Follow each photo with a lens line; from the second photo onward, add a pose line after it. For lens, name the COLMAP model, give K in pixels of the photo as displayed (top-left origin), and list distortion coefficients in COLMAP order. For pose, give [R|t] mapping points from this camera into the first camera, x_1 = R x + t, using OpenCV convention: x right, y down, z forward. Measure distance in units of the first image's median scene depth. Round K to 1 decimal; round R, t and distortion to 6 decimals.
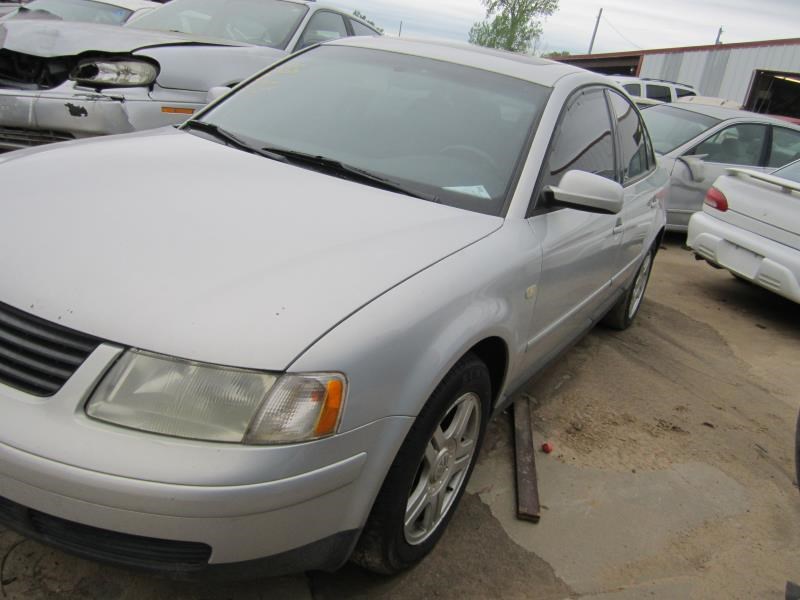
lens RADIAL K [[661.4, 0, 400.0], [0, 661.4, 300.0], [0, 0, 1]] dist [-0.045839, 0.010736]
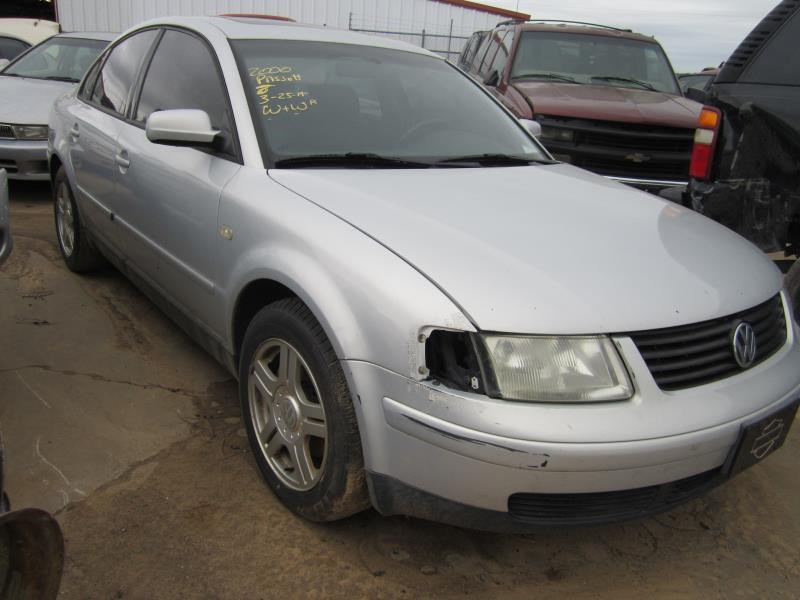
lens RADIAL K [[661.4, 0, 400.0], [0, 661.4, 300.0], [0, 0, 1]] dist [-0.045839, 0.010736]
pose [[0.385138, -0.431589, 0.815720, -0.826916], [0.308146, 0.893317, 0.327155, -0.279685], [-0.869893, 0.125361, 0.477043, 0.417717]]
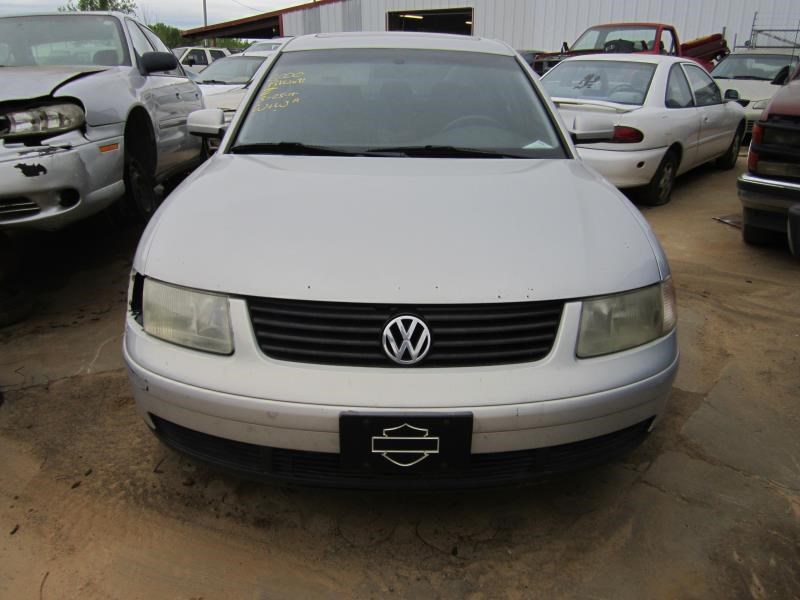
lens RADIAL K [[661.4, 0, 400.0], [0, 661.4, 300.0], [0, 0, 1]] dist [-0.045839, 0.010736]
pose [[0.844977, -0.320931, 0.427806, -0.507997], [0.301259, 0.946574, 0.115071, -0.074288], [-0.441880, 0.031648, 0.896516, -0.009225]]
